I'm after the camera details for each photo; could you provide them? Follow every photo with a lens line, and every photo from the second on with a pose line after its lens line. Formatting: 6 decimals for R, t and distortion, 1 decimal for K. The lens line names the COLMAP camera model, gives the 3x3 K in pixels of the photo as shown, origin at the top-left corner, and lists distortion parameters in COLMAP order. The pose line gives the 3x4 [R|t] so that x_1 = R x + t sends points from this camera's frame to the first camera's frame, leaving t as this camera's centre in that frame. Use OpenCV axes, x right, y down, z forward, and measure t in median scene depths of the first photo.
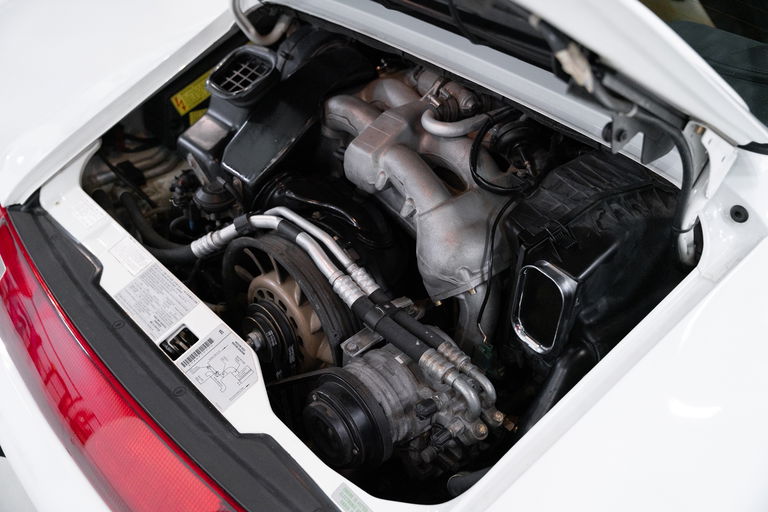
lens RADIAL K [[755.2, 0, 378.8], [0, 755.2, 258.8], [0, 0, 1]] dist [-0.000651, 0.000000]
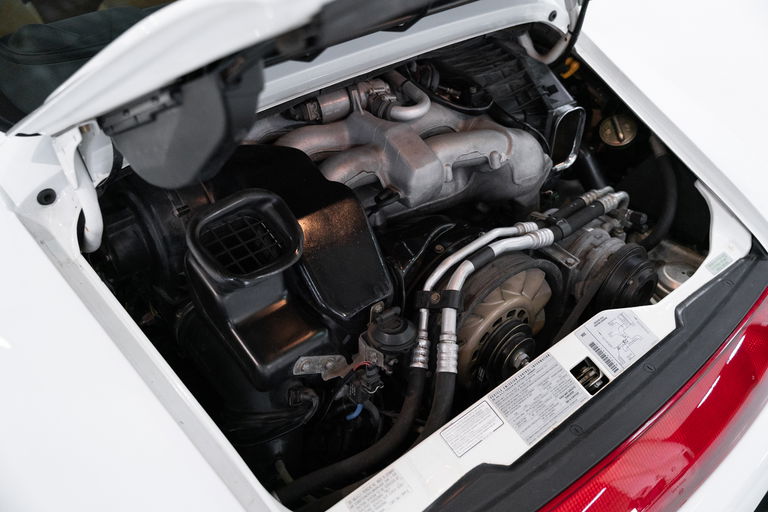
lens RADIAL K [[755.2, 0, 383.8], [0, 755.2, 255.1], [0, 0, 1]] dist [-0.000651, 0.000000]
pose [[0.005384, -0.635223, 0.772310, -0.934052], [0.582060, 0.629996, 0.514112, -0.660924], [-0.813128, 0.446763, 0.373130, 0.774545]]
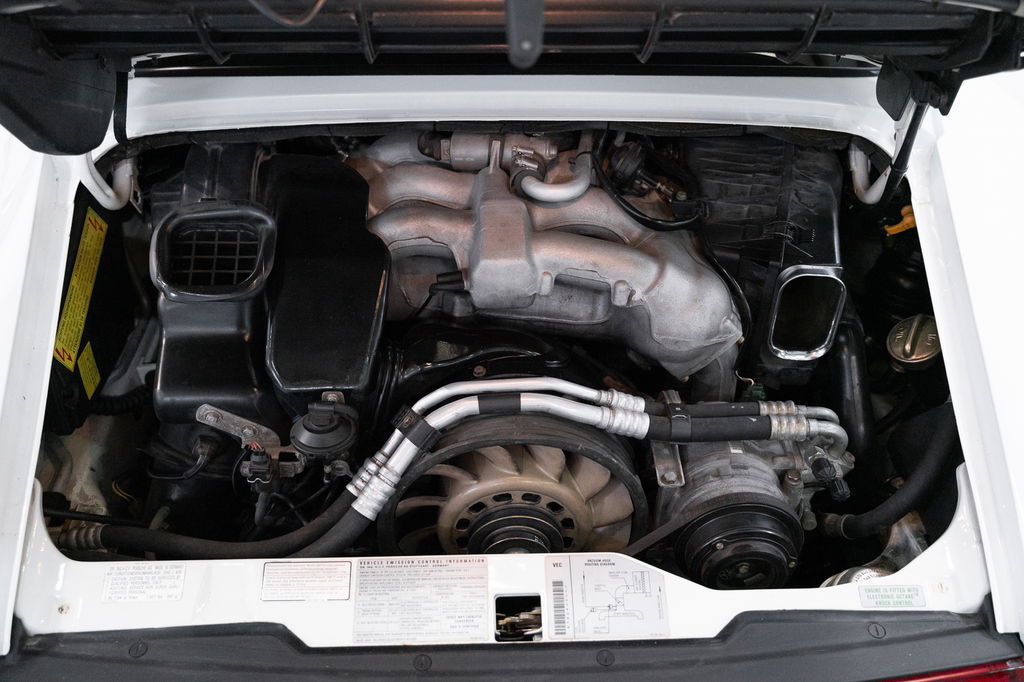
lens RADIAL K [[1006.9, 0, 515.9], [0, 1006.9, 335.2], [0, 0, 1]] dist [-0.000651, 0.000000]
pose [[0.638321, -0.489373, 0.594189, -0.682988], [0.463751, 0.860577, 0.210574, -0.303956], [-0.614395, 0.141142, 0.776272, 0.251535]]
